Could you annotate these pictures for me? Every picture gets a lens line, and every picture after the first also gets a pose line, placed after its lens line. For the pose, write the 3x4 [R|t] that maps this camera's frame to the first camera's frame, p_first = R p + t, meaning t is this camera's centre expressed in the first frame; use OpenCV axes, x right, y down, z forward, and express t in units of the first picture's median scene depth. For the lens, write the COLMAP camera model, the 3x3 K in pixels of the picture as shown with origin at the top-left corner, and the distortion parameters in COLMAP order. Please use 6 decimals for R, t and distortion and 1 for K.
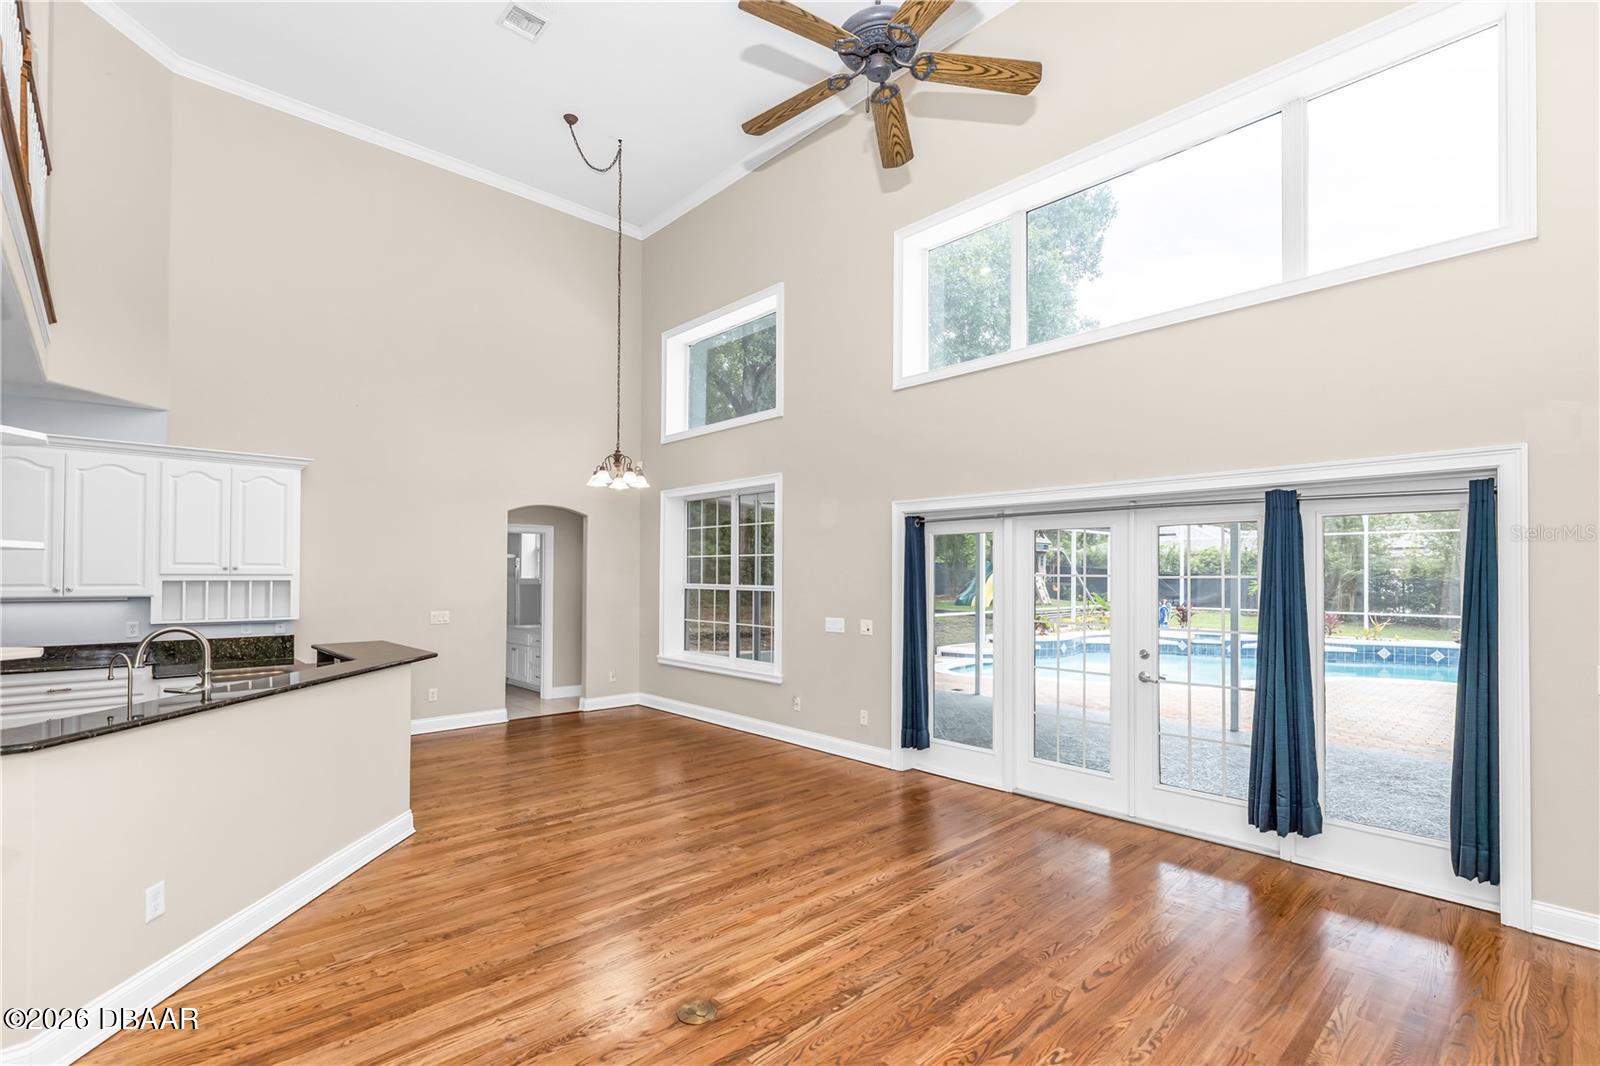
lens RADIAL K [[724.7, 0, 796.1], [0, 724.7, 573.1], [0, 0, 1]] dist [0.001250, 0.000045]
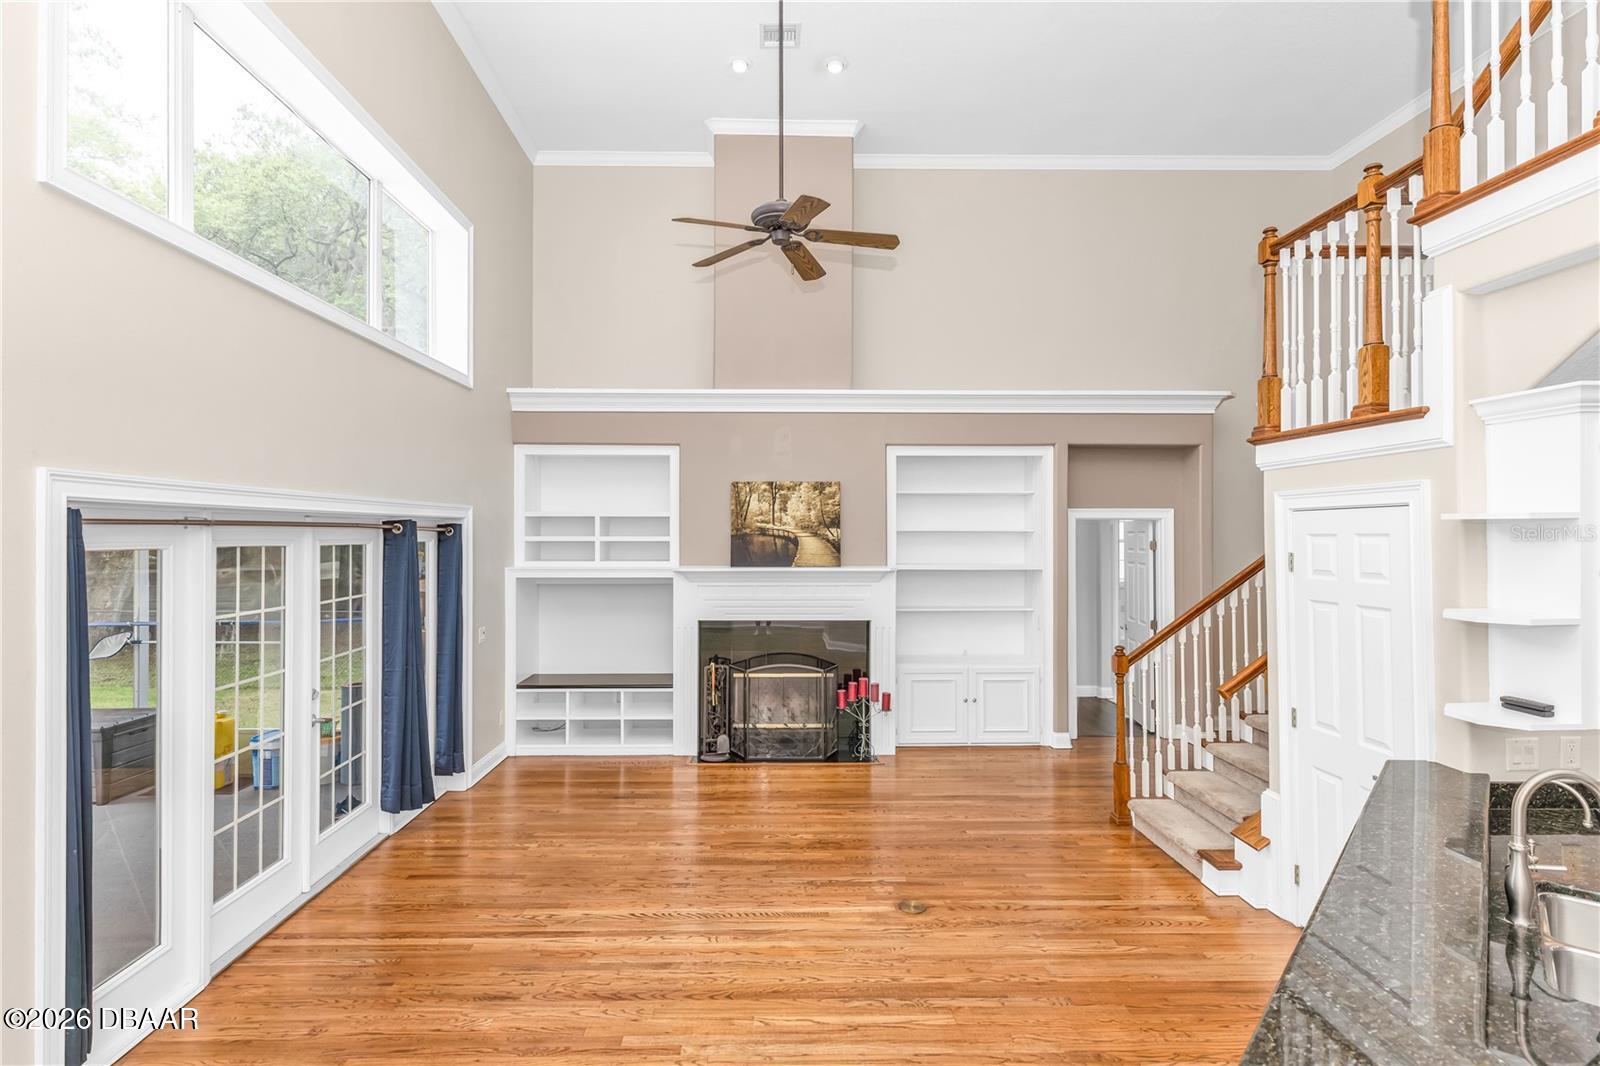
lens RADIAL K [[724.7, 0, 796.8], [0, 724.7, 532.5], [0, 0, 1]] dist [0.001250, 0.000045]
pose [[-0.738512, 0.000660, 0.674240, -0.432581], [-0.006263, 0.999950, -0.007839, -0.063690], [-0.674211, -0.010012, -0.738471, 1.020423]]
